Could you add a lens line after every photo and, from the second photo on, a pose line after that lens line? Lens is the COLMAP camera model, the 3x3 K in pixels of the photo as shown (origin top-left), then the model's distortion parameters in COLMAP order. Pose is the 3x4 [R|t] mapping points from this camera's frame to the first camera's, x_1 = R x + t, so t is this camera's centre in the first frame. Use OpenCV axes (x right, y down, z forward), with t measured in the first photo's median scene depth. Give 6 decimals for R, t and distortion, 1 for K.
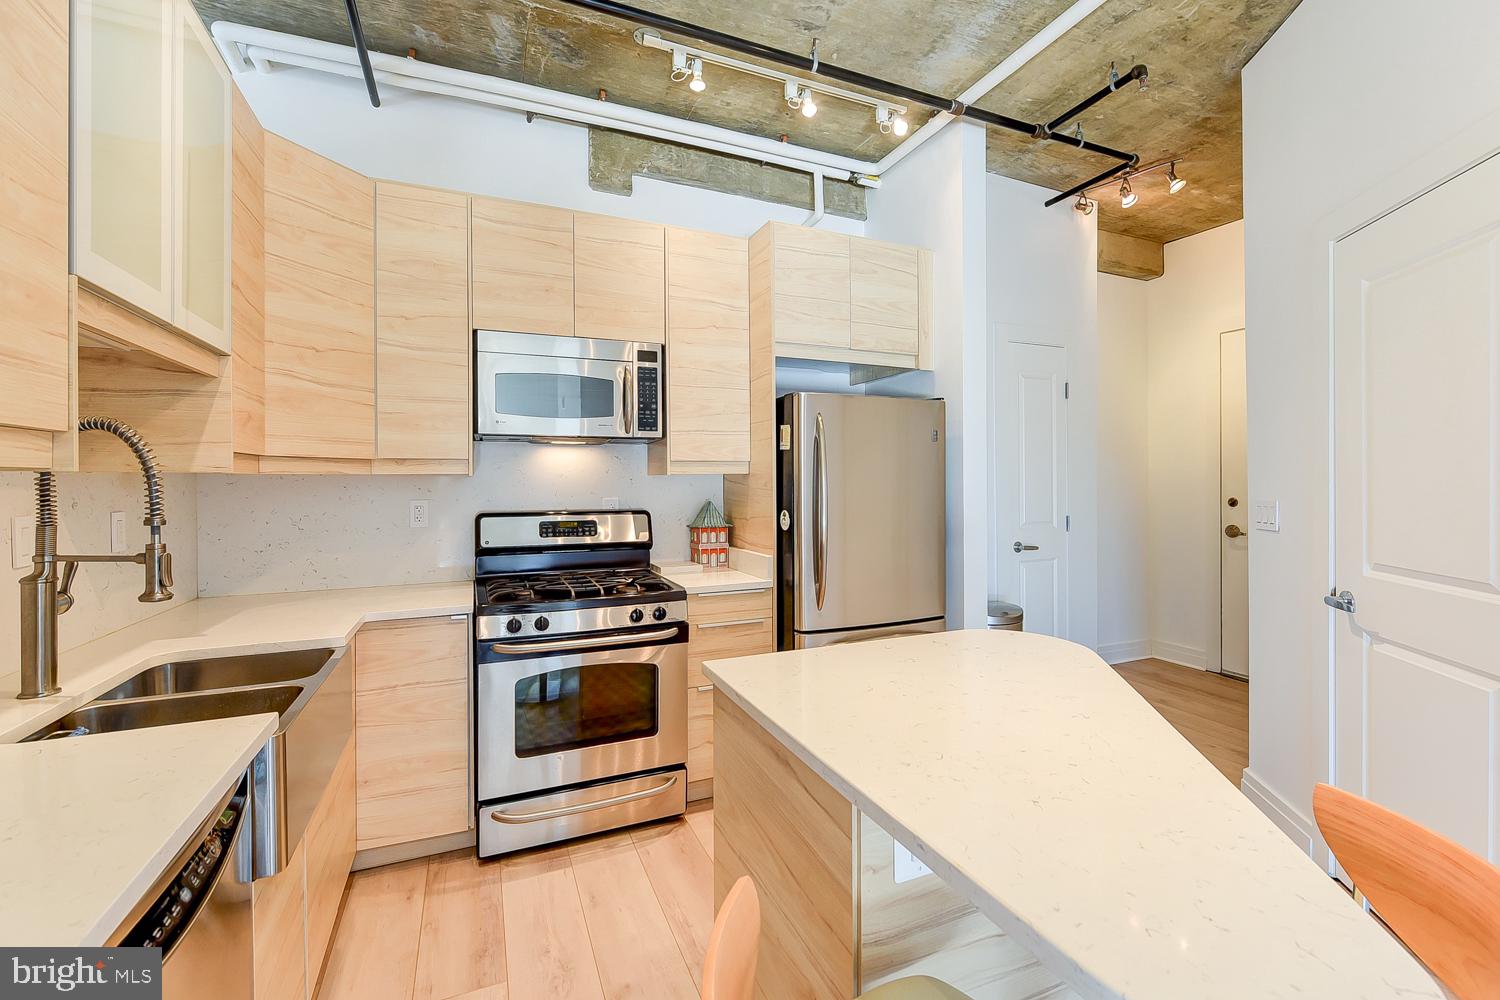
lens RADIAL K [[639.6, 0, 765.4], [0, 639.6, 484.2], [0, 0, 1]] dist [-0.001845, -0.002076]
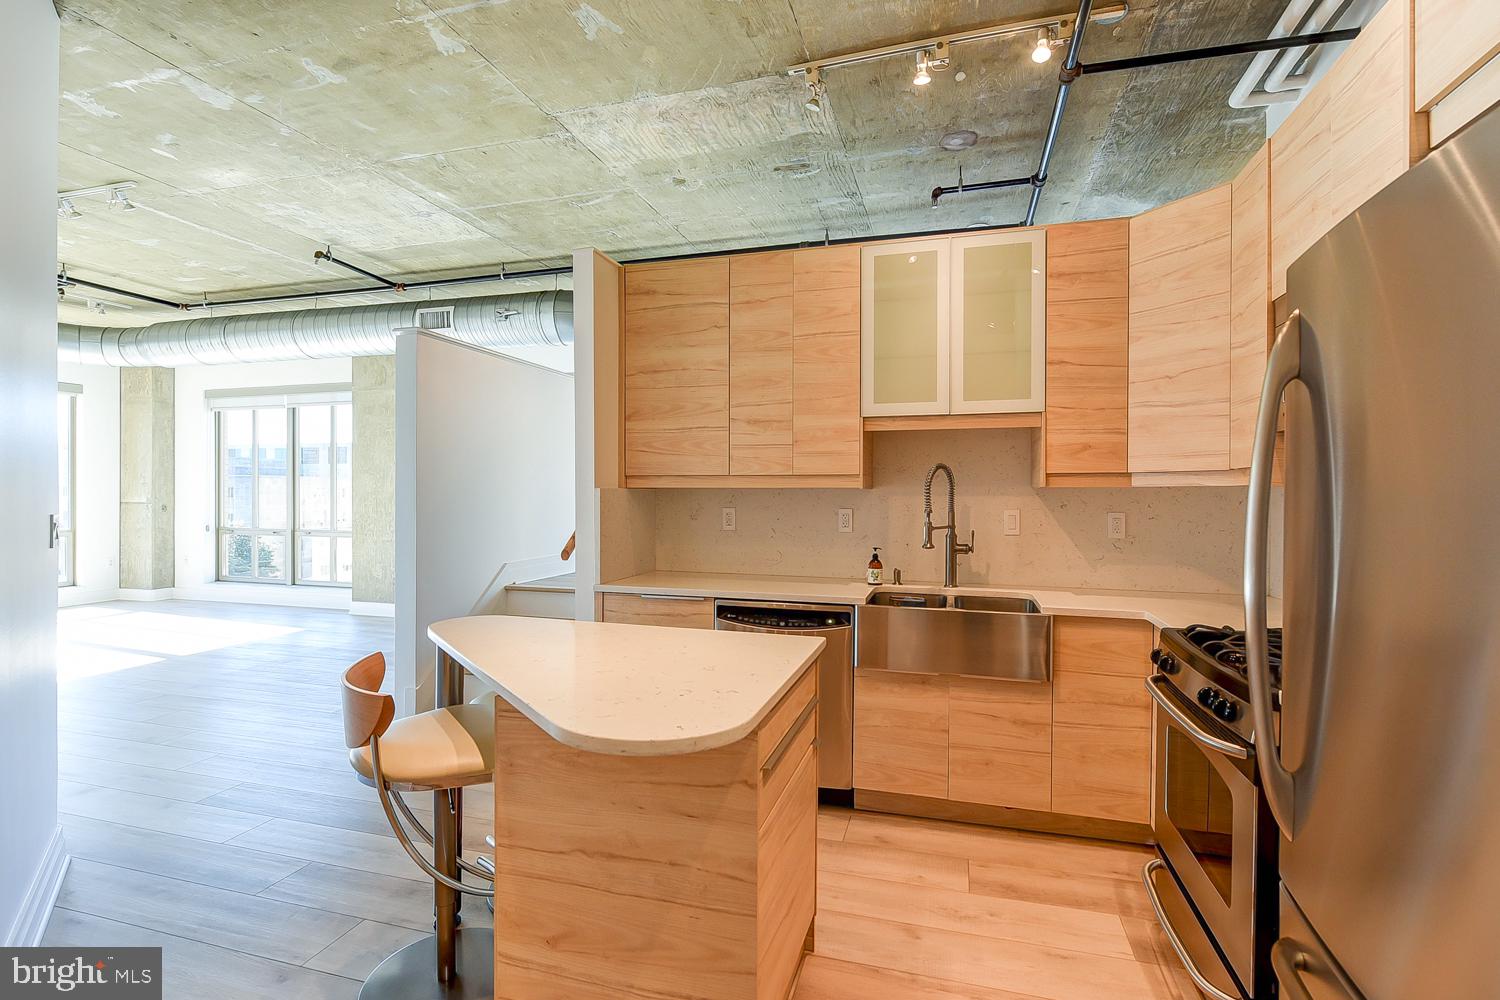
lens RADIAL K [[701.7, 0, 752.9], [0, 701.7, 500.3], [0, 0, 1]] dist [0.005801, -0.004624]
pose [[-0.647285, 0.007468, -0.762211, 0.645047], [-0.005175, 0.999886, 0.014191, -0.004426], [0.762230, 0.013130, -0.647173, 1.101595]]
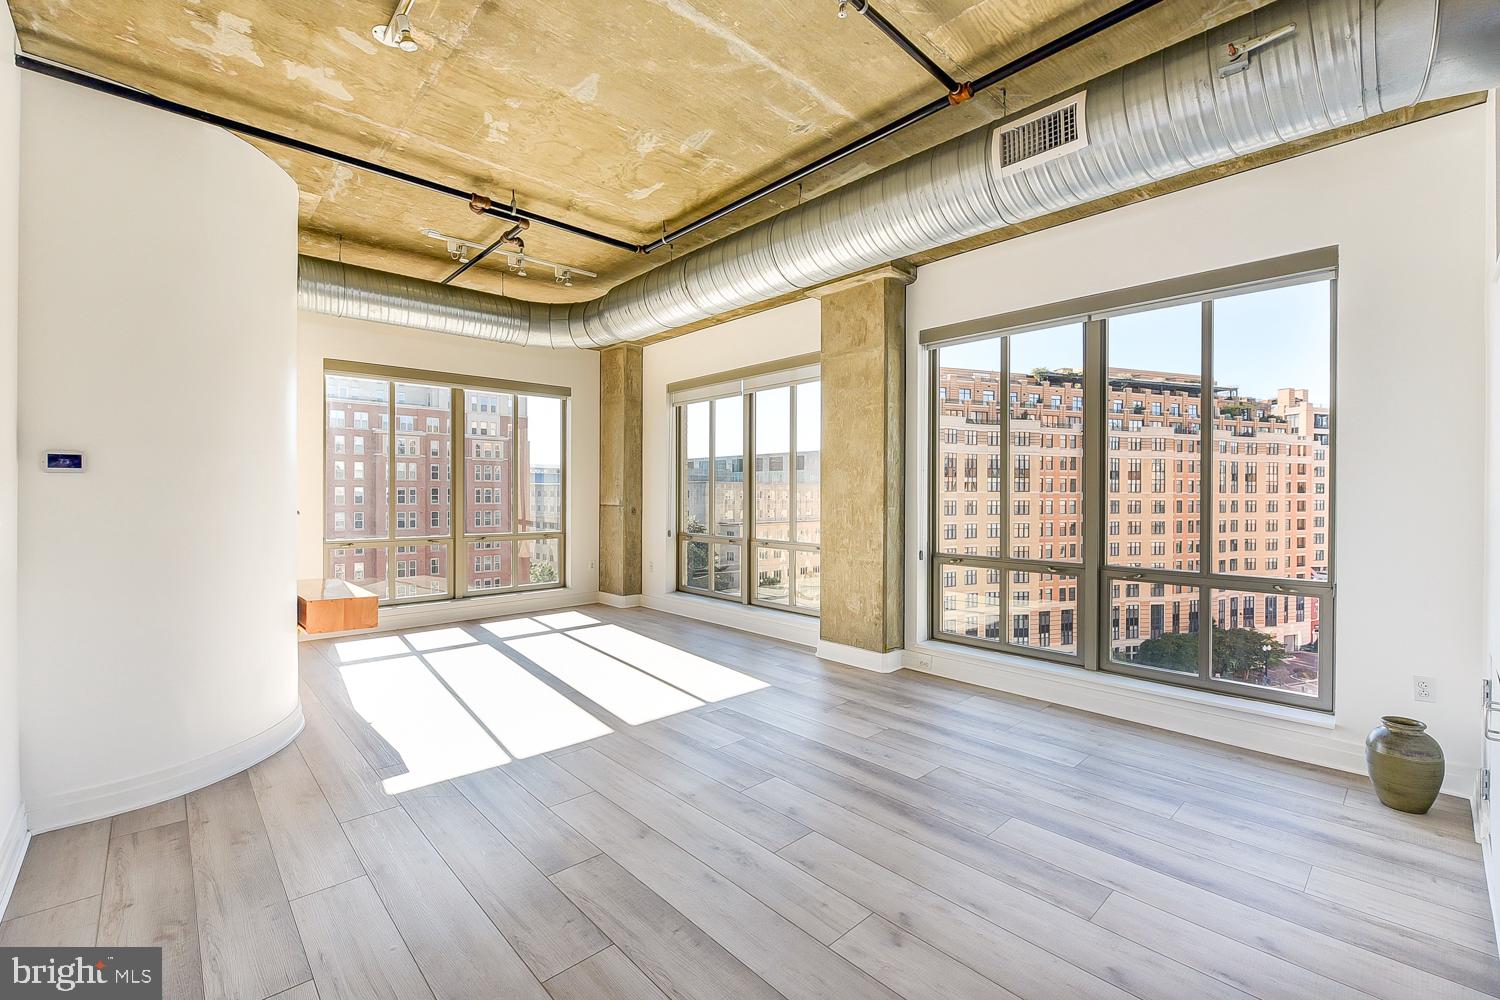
lens RADIAL K [[639.6, 0, 747.5], [0, 639.6, 498.4], [0, 0, 1]] dist [-0.001845, -0.002076]
pose [[-0.948673, 0.002862, -0.316246, 0.322251], [-0.000688, 0.999938, 0.011114, 0.003395], [0.316259, 0.010761, -0.948612, -0.339723]]
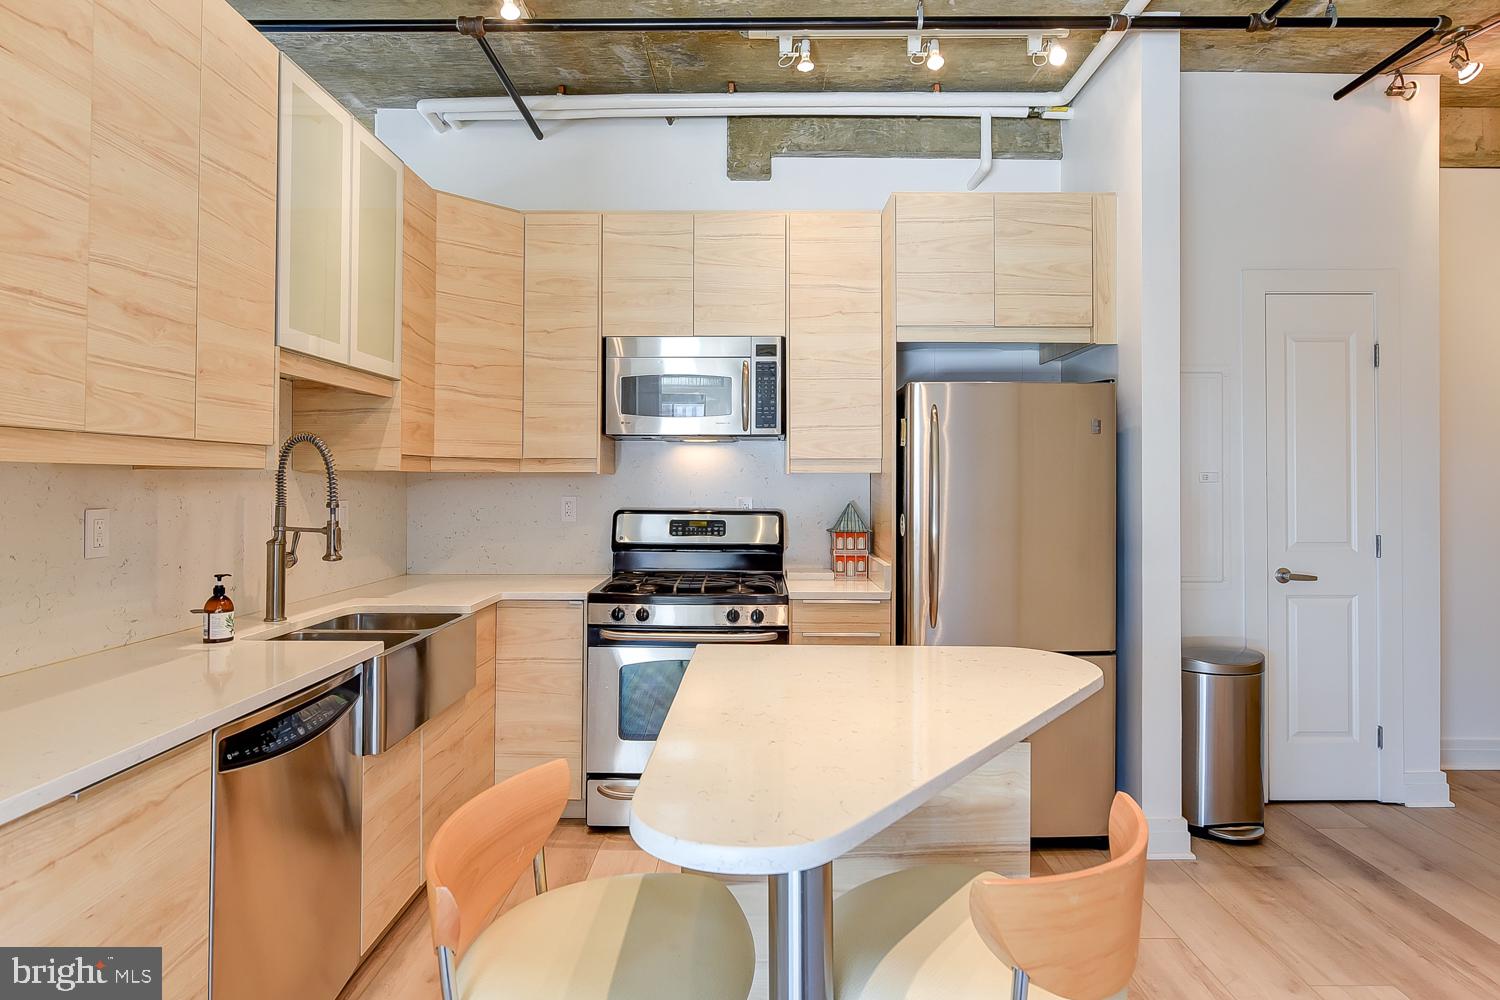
lens RADIAL K [[833.8, 0, 754.0], [0, 833.8, 473.6], [0, 0, 1]] dist [-0.005068, -0.000237]
pose [[0.909572, 0.004033, -0.415527, 0.362148], [-0.009946, 0.999878, -0.012066, 0.000596], [0.415428, 0.015107, 0.909501, -0.164152]]
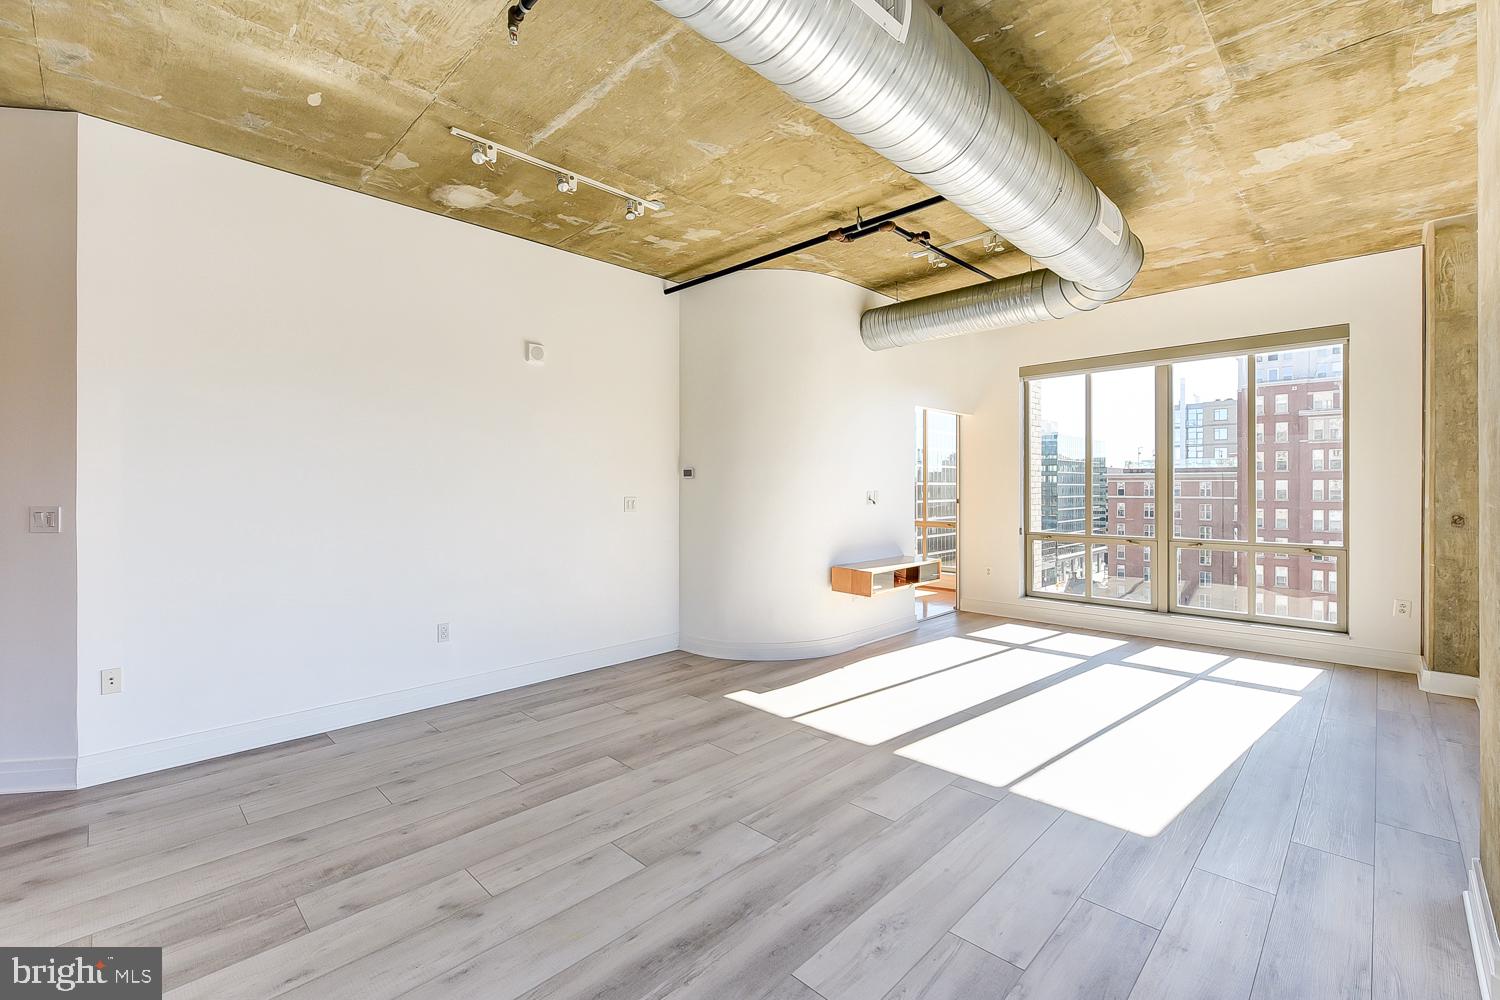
lens RADIAL K [[639.6, 0, 745.9], [0, 639.6, 487.4], [0, 0, 1]] dist [-0.001845, -0.002076]
pose [[-0.361019, 0.002421, 0.932555, -1.024893], [0.004633, 0.999989, -0.000802, 0.005425], [-0.932547, 0.004031, -0.361026, -1.085892]]
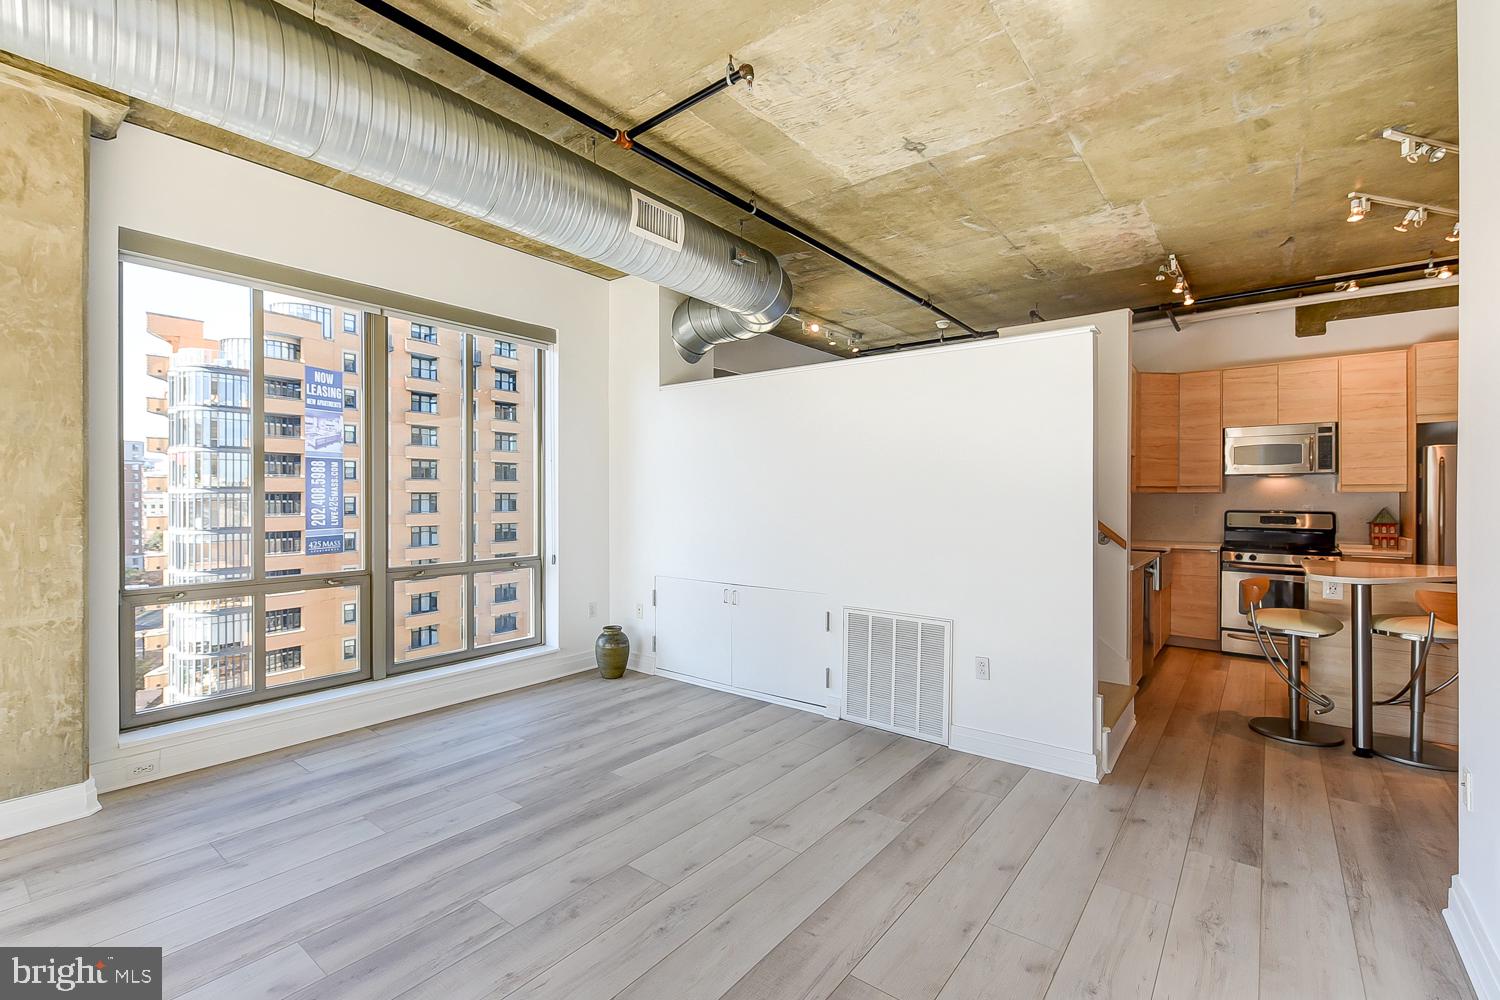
lens RADIAL K [[657.3, 0, 761.7], [0, 657.3, 498.9], [0, 0, 1]] dist [0.002681, -0.000642]
pose [[0.470846, 0.007262, -0.882186, 0.848174], [-0.005543, 0.999971, 0.005273, 0.003704], [0.882198, 0.002407, 0.470873, -1.569617]]
